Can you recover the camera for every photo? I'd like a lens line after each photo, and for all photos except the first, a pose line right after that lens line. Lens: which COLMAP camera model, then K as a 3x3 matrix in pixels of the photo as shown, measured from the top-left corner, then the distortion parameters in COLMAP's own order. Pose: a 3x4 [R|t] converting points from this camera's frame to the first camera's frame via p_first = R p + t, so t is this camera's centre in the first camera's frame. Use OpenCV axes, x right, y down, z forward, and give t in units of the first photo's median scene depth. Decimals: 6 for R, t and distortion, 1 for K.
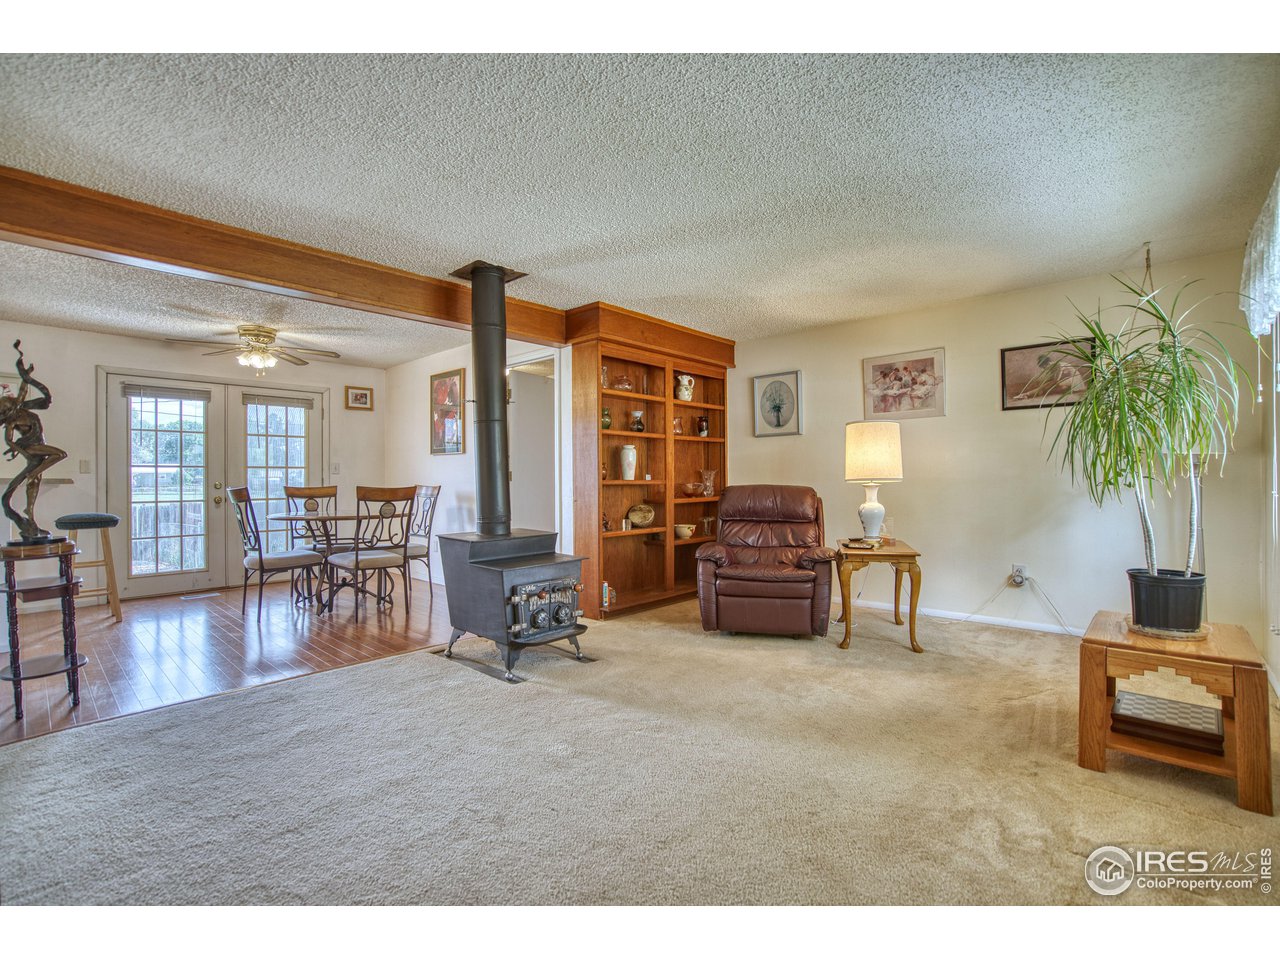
lens RADIAL K [[593.0, 0, 633.8], [0, 593.0, 478.6], [0, 0, 1]] dist [-0.062538, 0.027514]
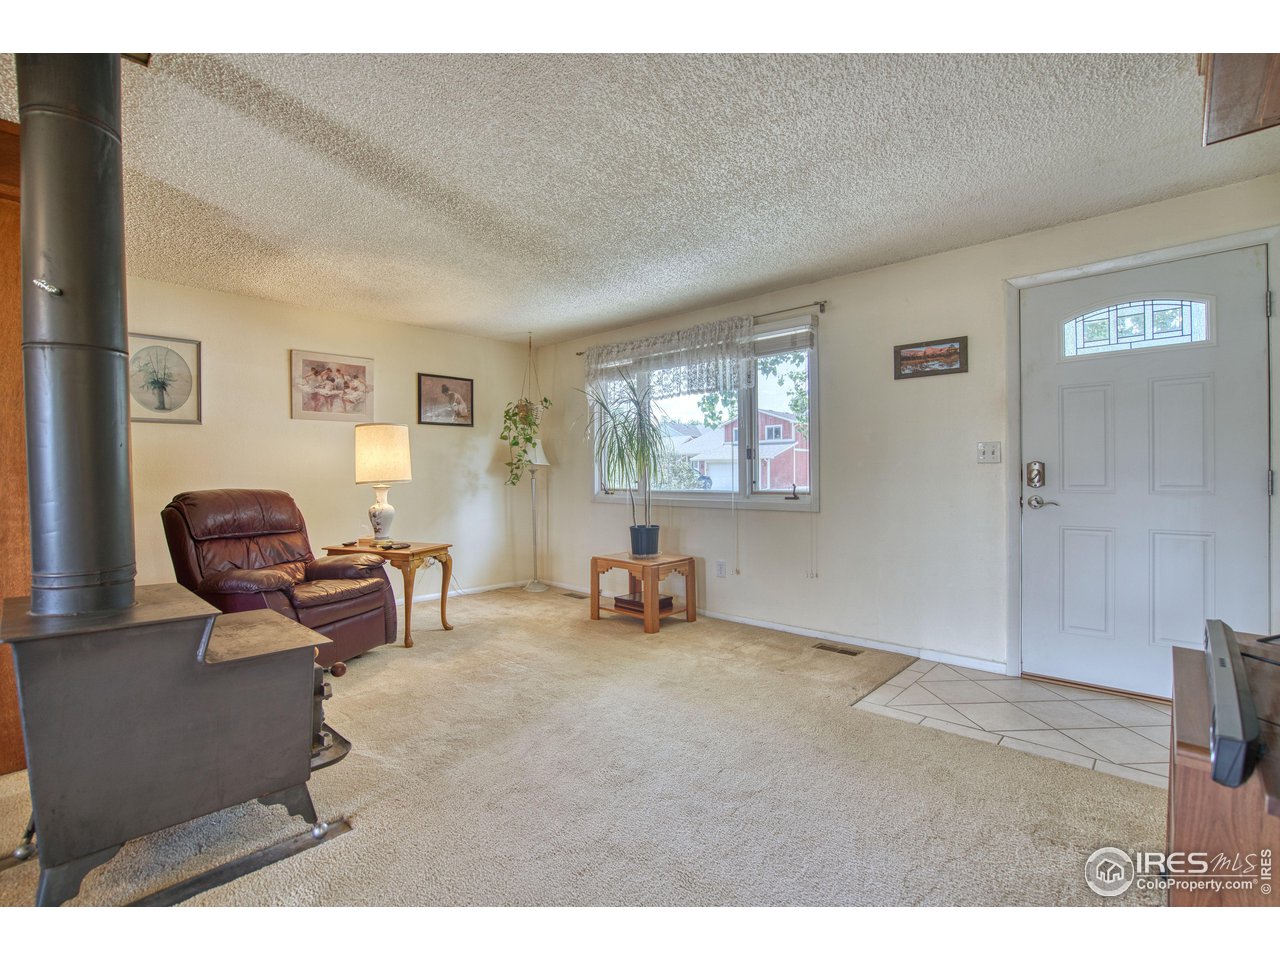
lens RADIAL K [[593.0, 0, 633.8], [0, 593.0, 478.6], [0, 0, 1]] dist [-0.062538, 0.027514]
pose [[0.018472, 0.003119, 0.999825, -0.537799], [0.010798, 0.999936, -0.003319, 0.005423], [-0.999771, 0.010857, 0.018437, 0.491374]]
